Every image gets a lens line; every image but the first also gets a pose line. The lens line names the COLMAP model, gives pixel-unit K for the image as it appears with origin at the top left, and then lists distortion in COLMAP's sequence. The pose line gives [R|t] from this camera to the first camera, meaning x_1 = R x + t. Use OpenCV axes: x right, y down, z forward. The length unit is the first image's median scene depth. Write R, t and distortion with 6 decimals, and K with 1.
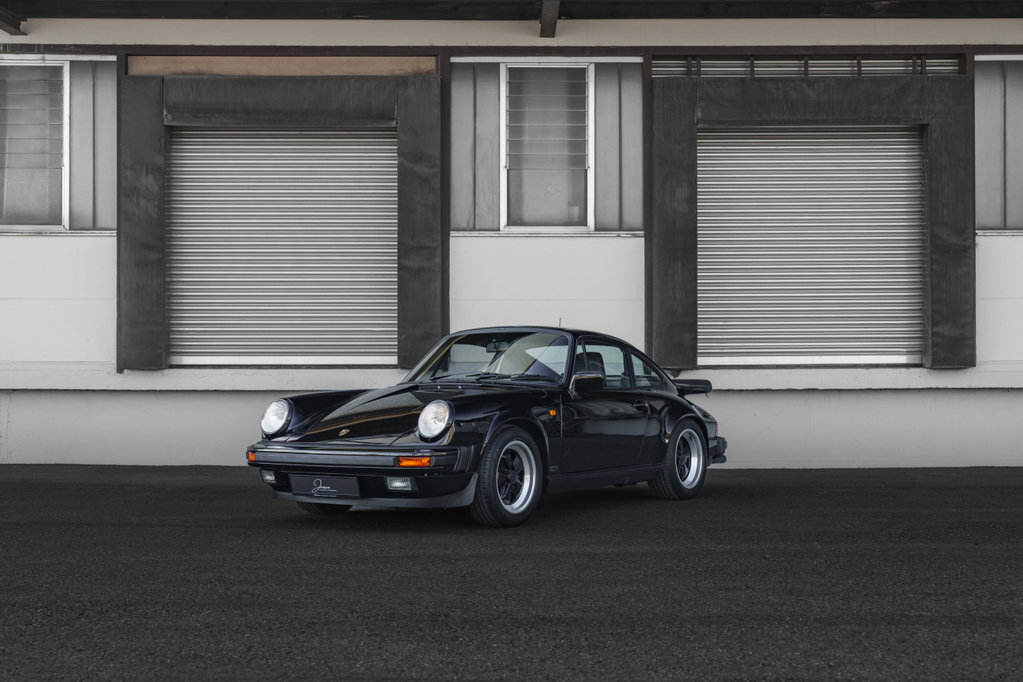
lens RADIAL K [[1305.0, 0, 513.3], [0, 1305.0, 407.6], [0, 0, 1]] dist [0.020708, 0.015619]
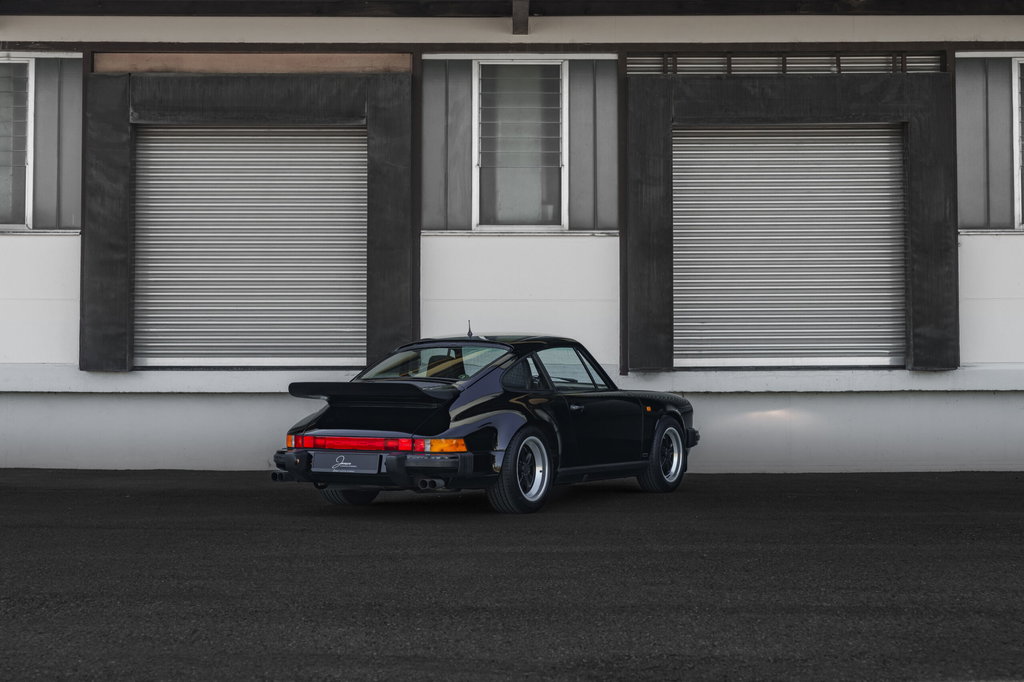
lens RADIAL K [[1430.2, 0, 510.3], [0, 1430.2, 359.6], [0, 0, 1]] dist [0.026563, 0.039815]
pose [[0.999994, 0.000429, -0.003394, 0.022257], [-0.000546, 0.999404, -0.034519, -0.001040], [0.003377, 0.034520, 0.999398, -0.069993]]
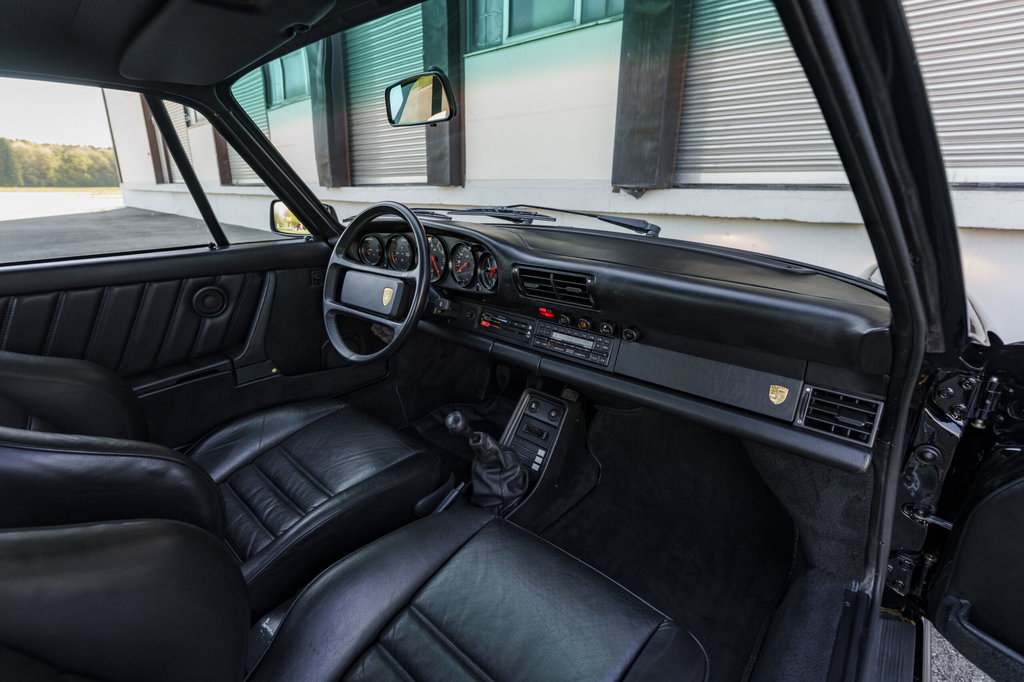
lens RADIAL K [[462.3, 0, 512.0], [0, 462.3, 341.0], [0, 0, 1]] dist [-0.010413, 0.000000]
pose [[0.735914, 0.218796, -0.640749, 0.278639], [-0.024882, 0.954448, 0.297337, -0.022025], [0.676618, -0.202871, 0.707836, 0.712003]]
